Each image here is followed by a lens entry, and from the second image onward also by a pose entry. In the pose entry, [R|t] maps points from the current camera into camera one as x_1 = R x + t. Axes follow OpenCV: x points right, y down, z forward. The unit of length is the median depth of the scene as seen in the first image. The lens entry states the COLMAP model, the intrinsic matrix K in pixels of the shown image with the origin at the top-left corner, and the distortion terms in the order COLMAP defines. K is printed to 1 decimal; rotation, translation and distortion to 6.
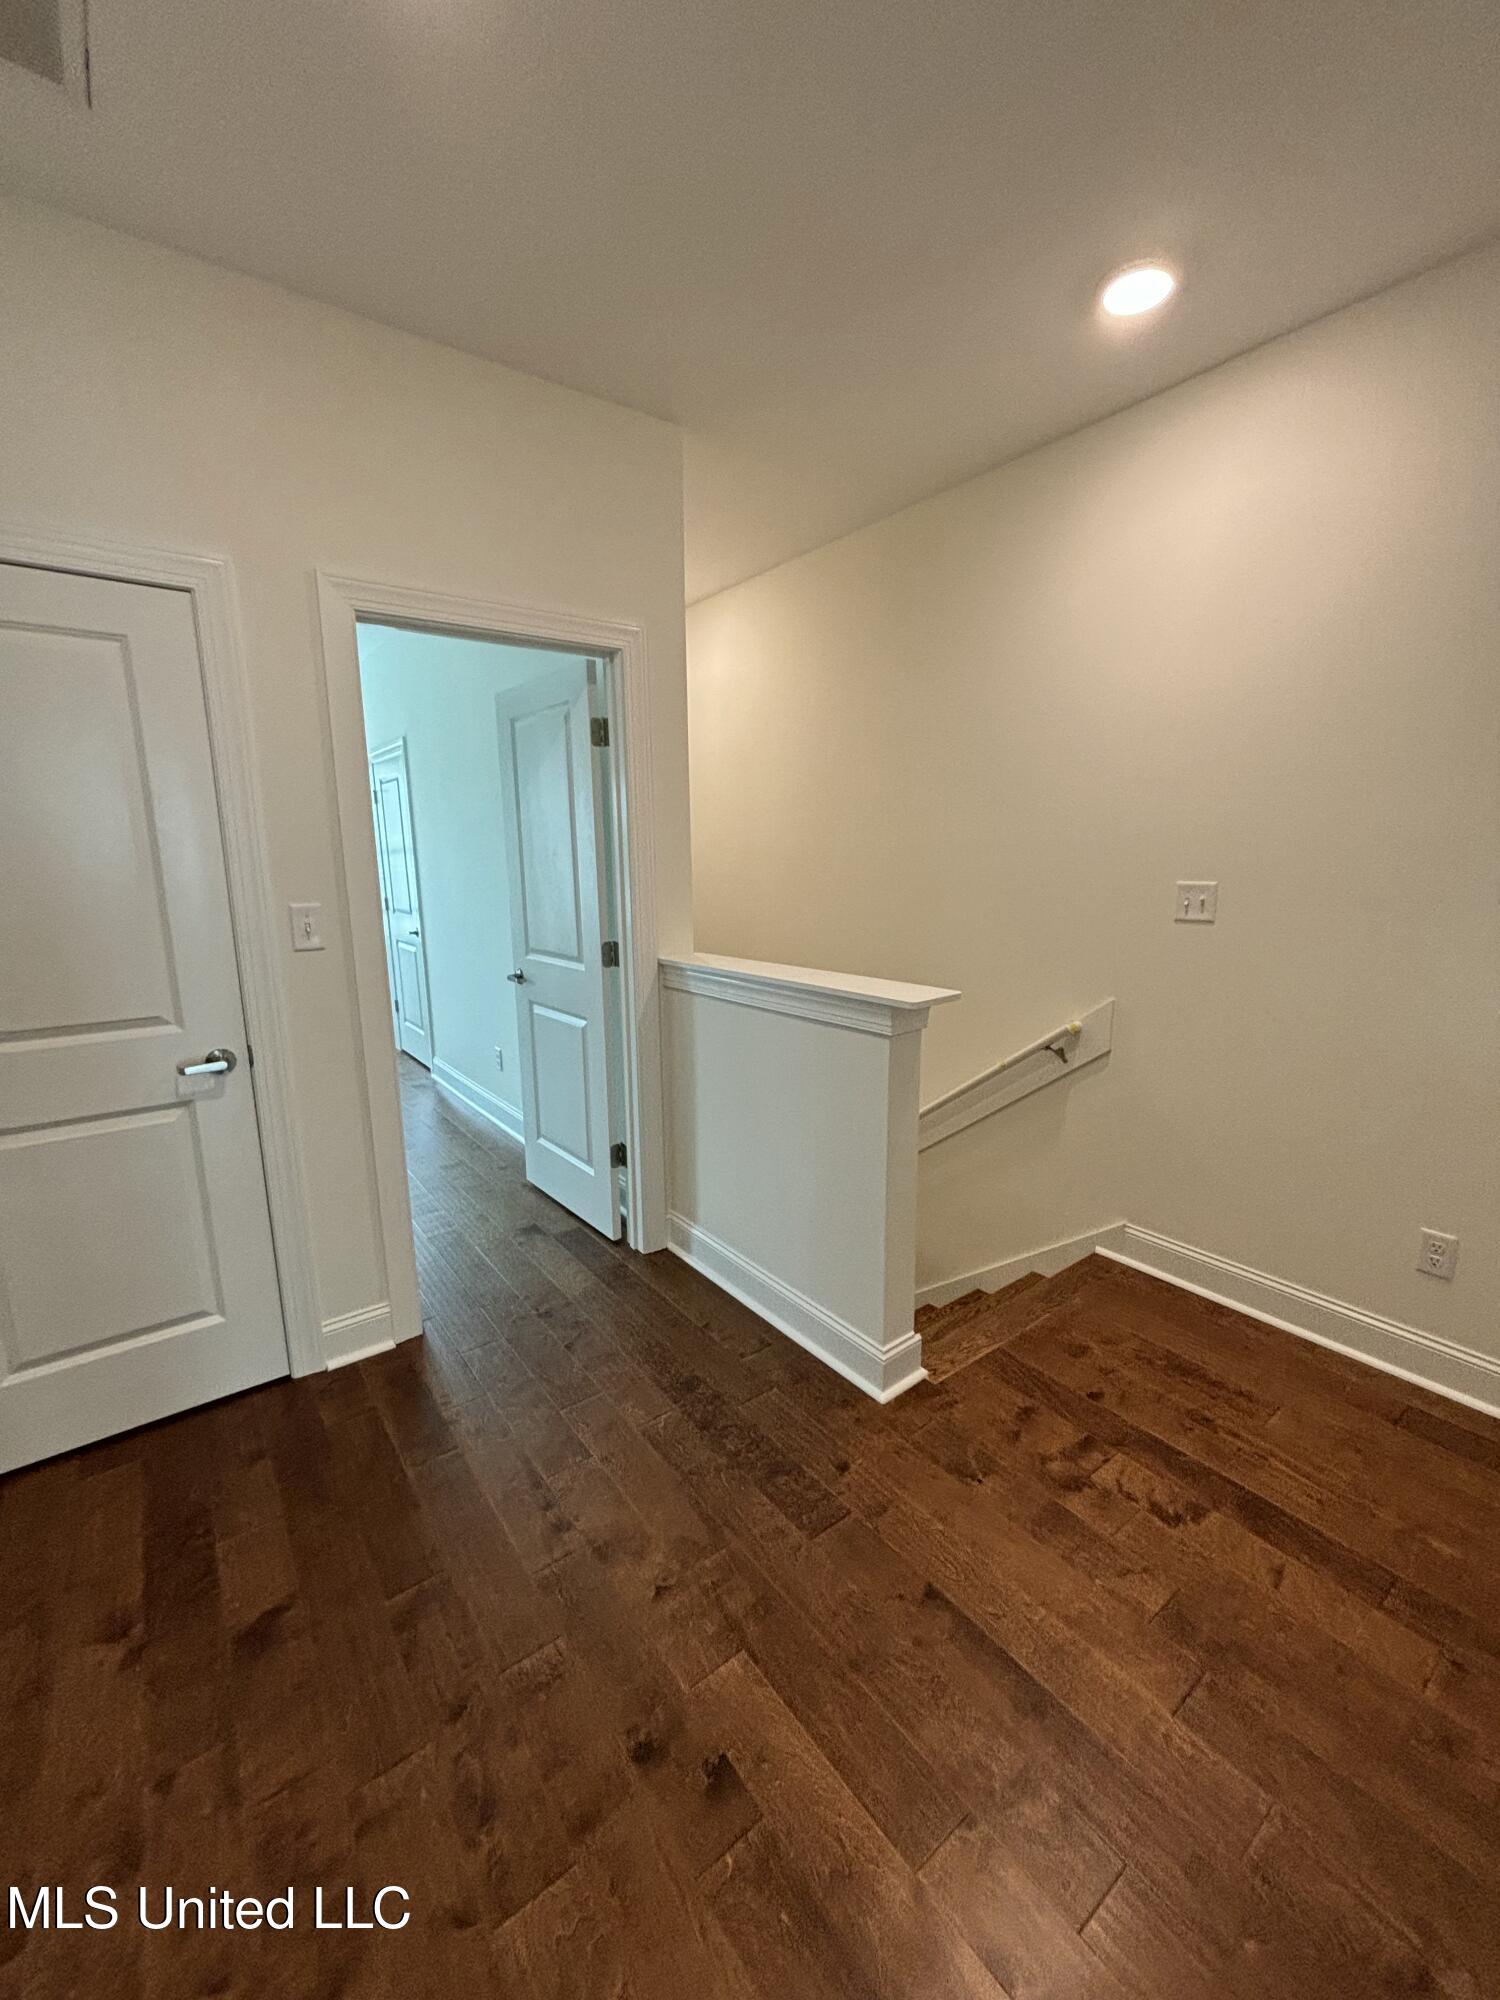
lens RADIAL K [[801.5, 0, 751.8], [0, 801.5, 1002.0], [0, 0, 1]] dist [-0.001935, 0.001420]
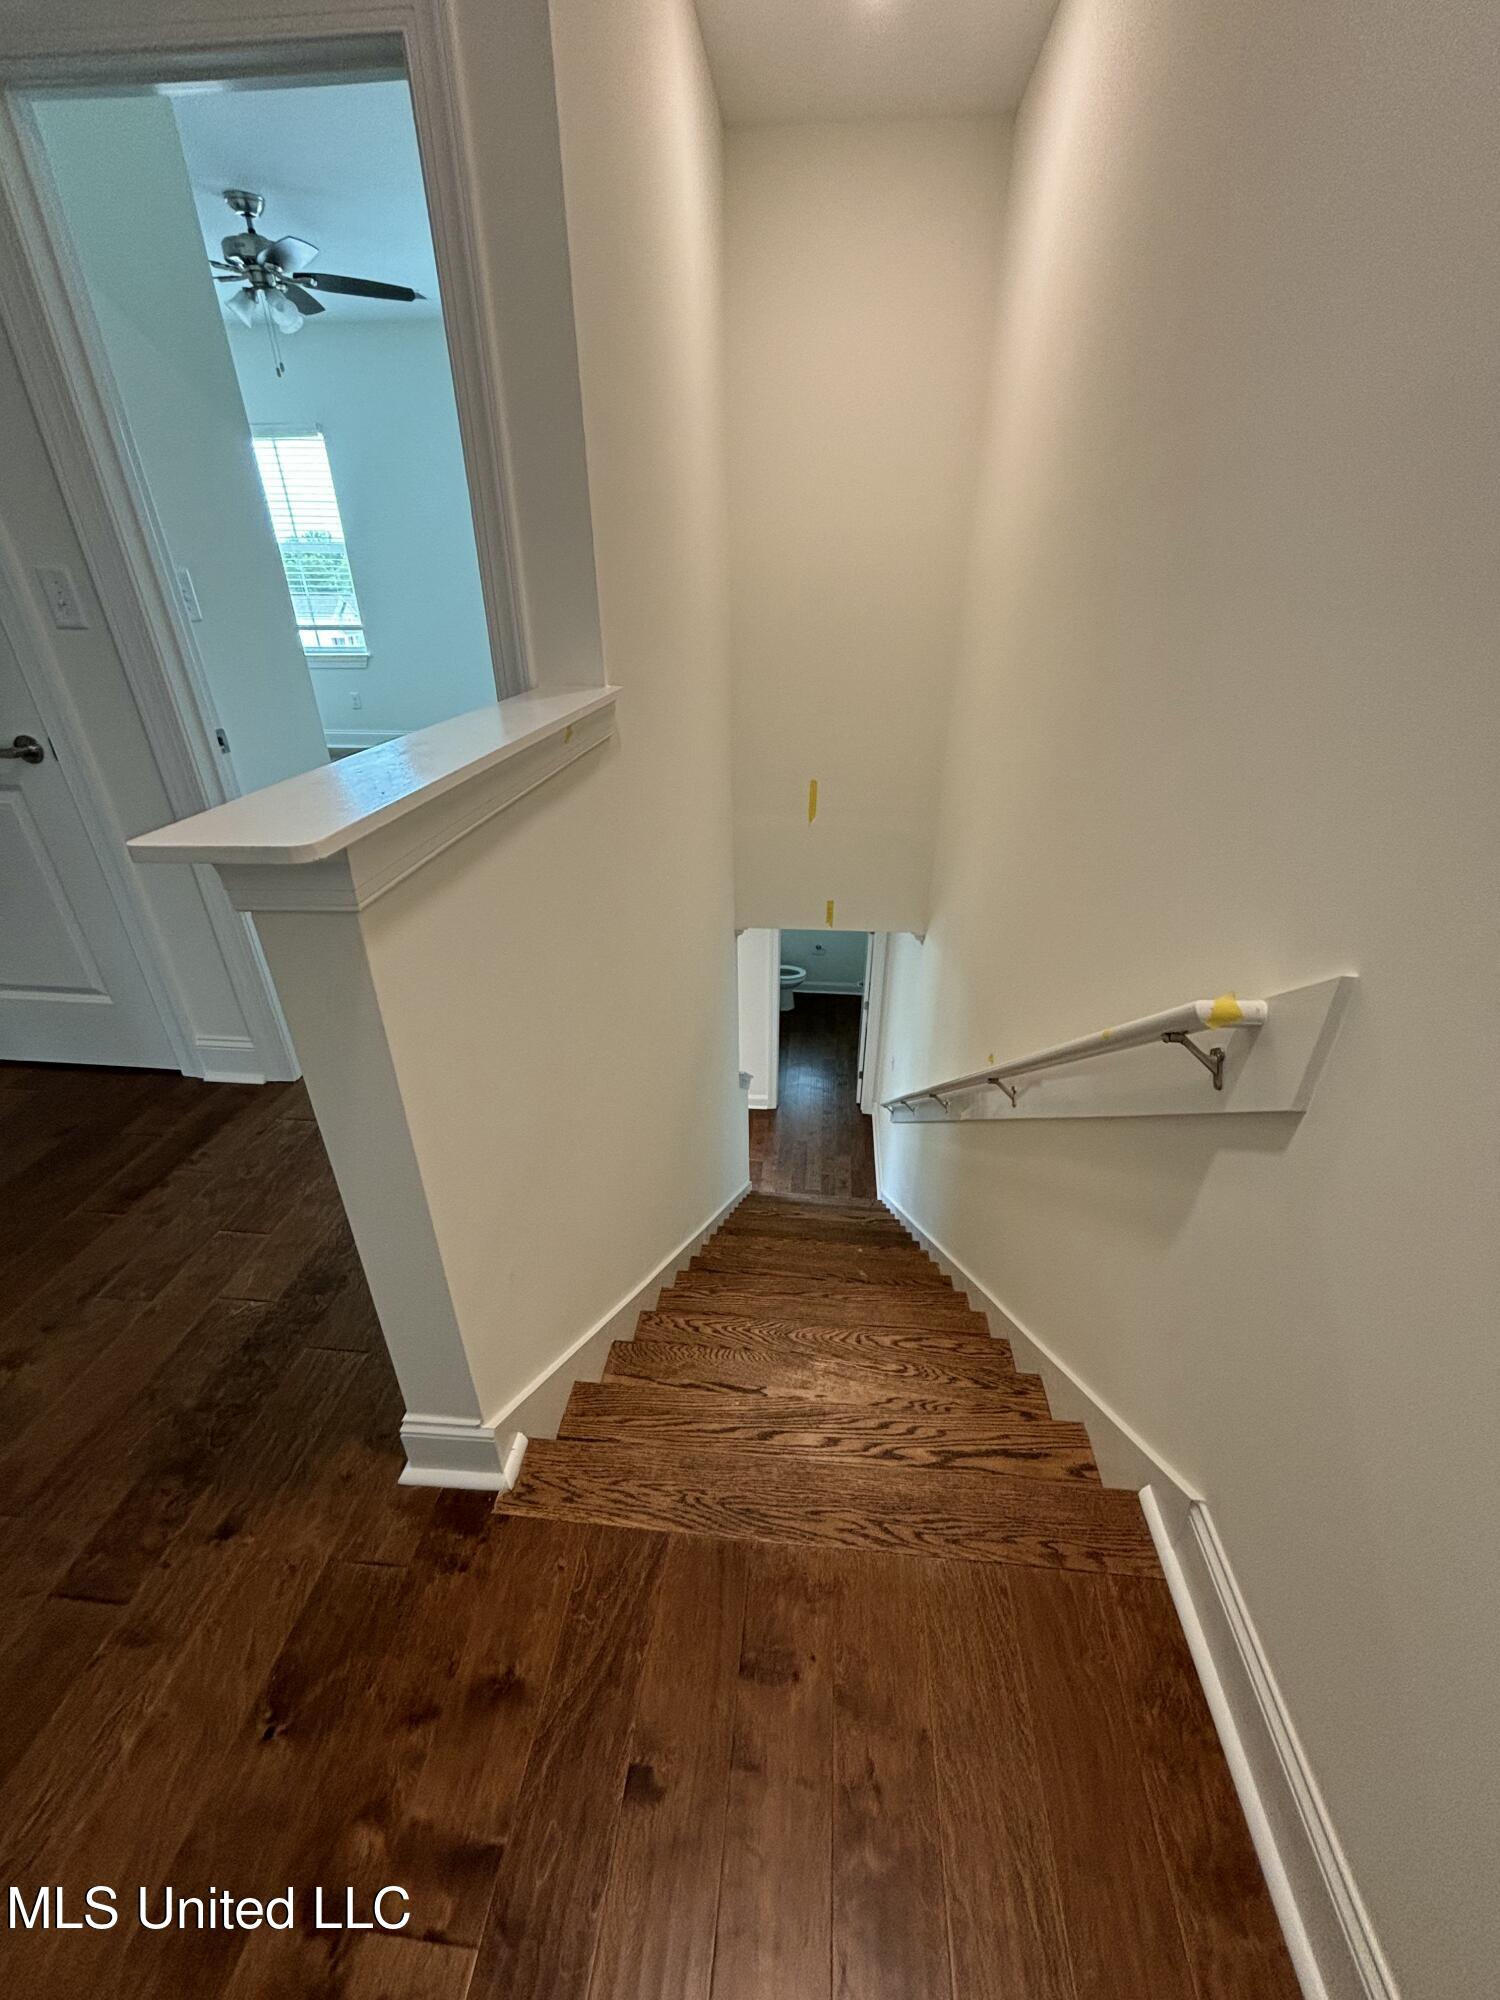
lens RADIAL K [[801.5, 0, 755.3], [0, 801.5, 998.0], [0, 0, 1]] dist [-0.001935, 0.001420]
pose [[0.737218, 0.327017, -0.591244, 0.545531], [-0.132660, 0.928093, 0.347915, -0.084706], [0.662503, -0.178055, 0.727589, 0.718758]]
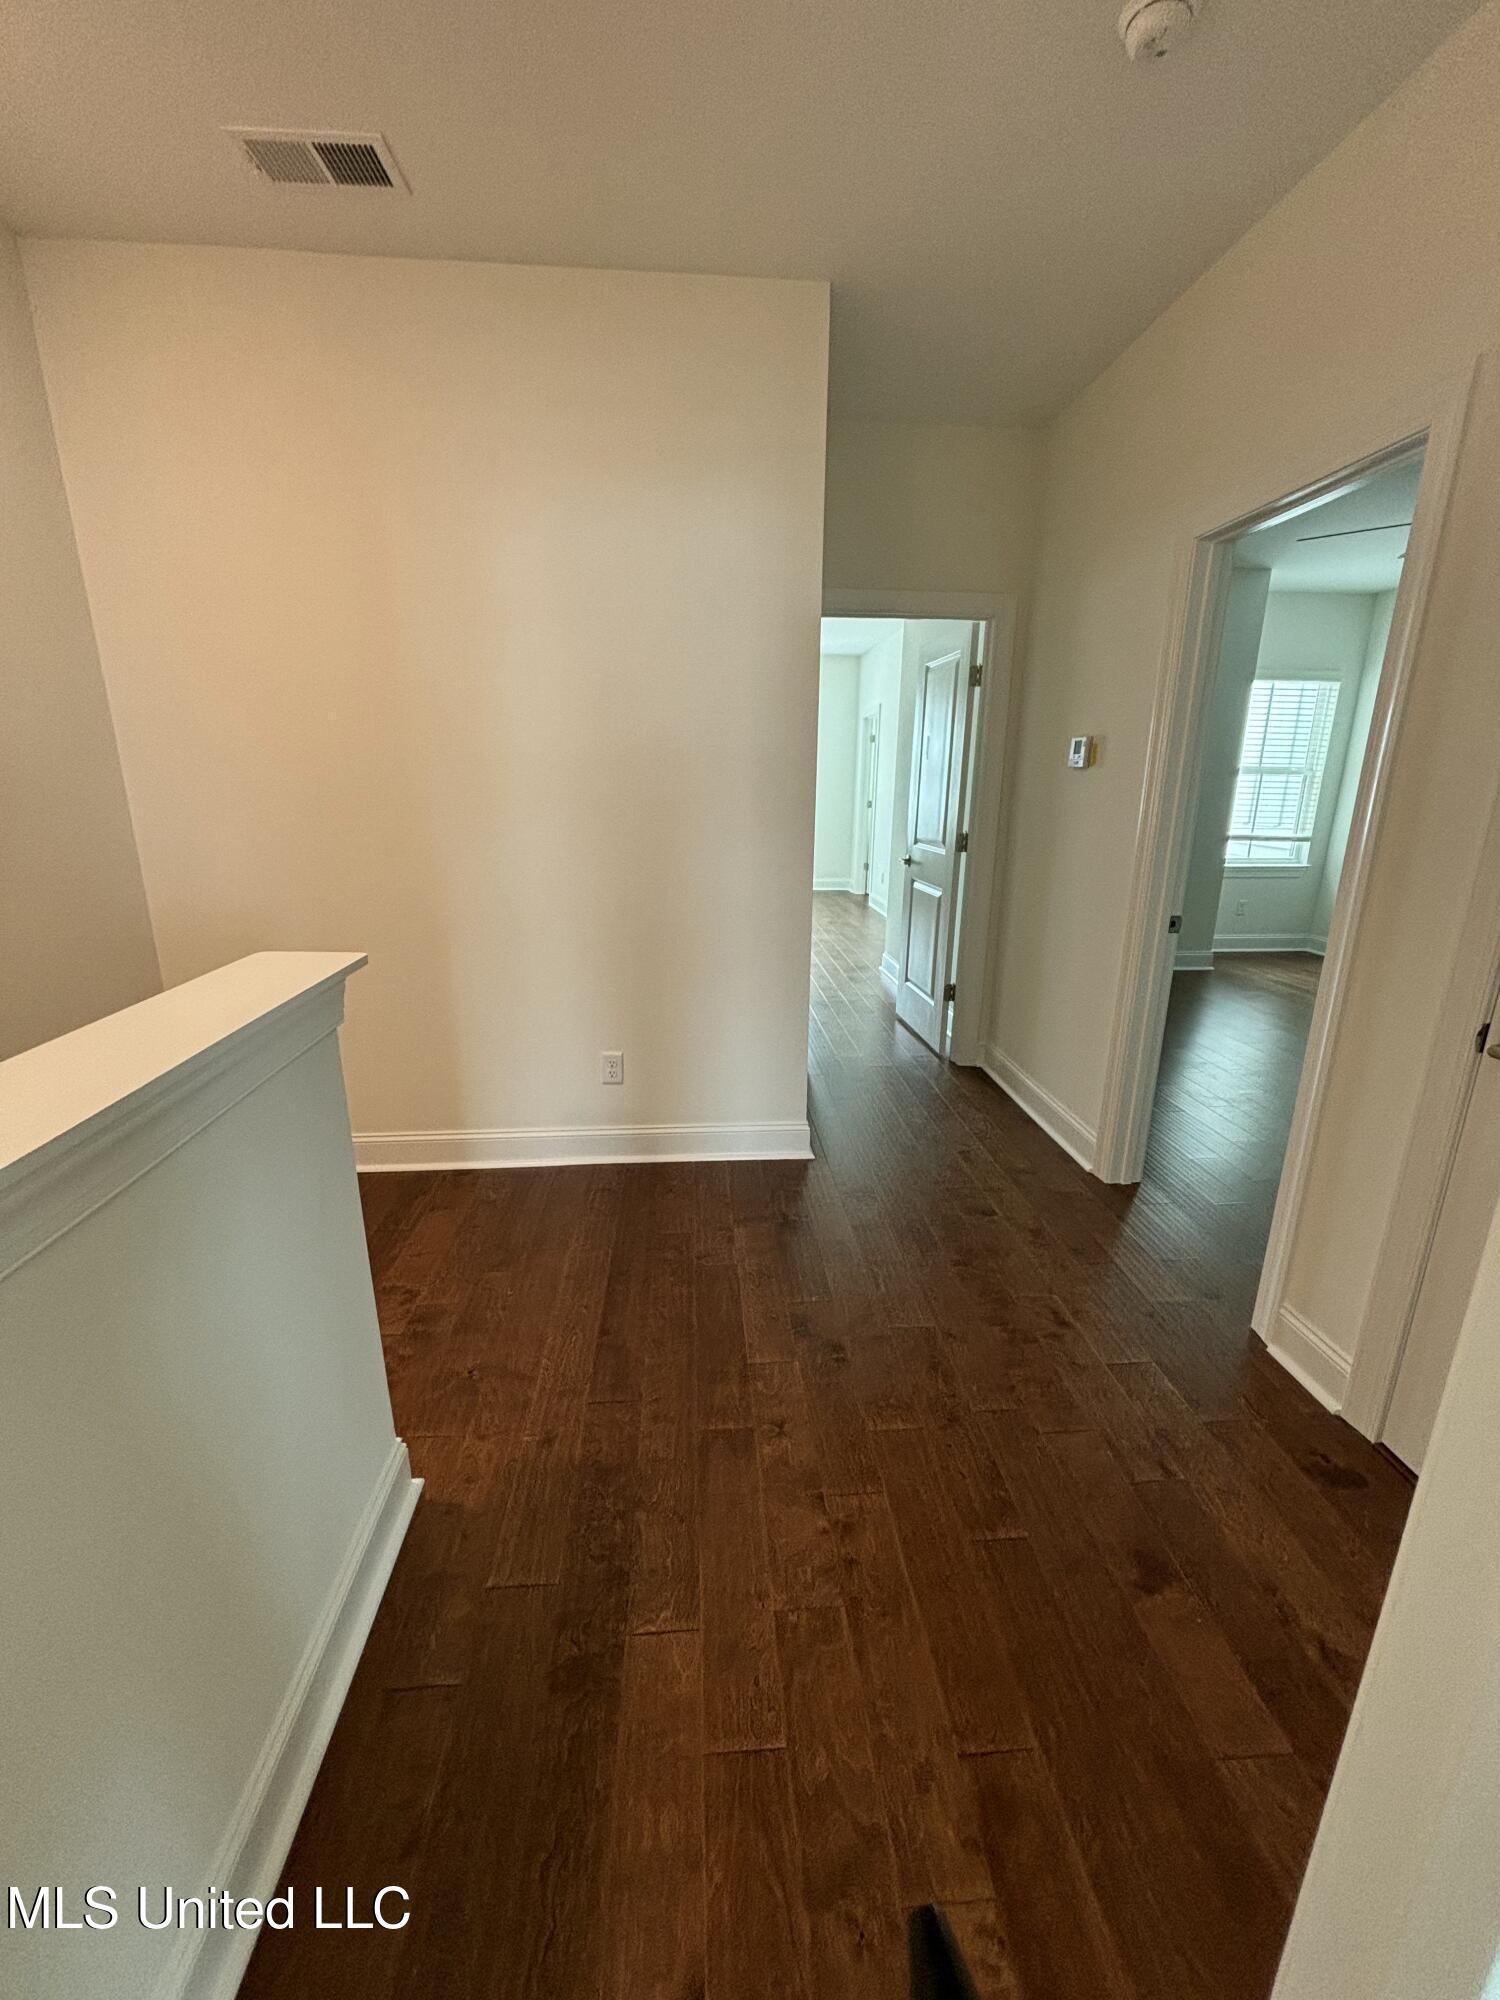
lens RADIAL K [[801.5, 0, 746.4], [0, 801.5, 997.7], [0, 0, 1]] dist [-0.001935, 0.001420]
pose [[-0.838294, -0.138991, 0.527204, -0.395519], [0.103753, 0.908624, 0.404523, -0.182089], [-0.535256, 0.393808, -0.747273, 1.102851]]
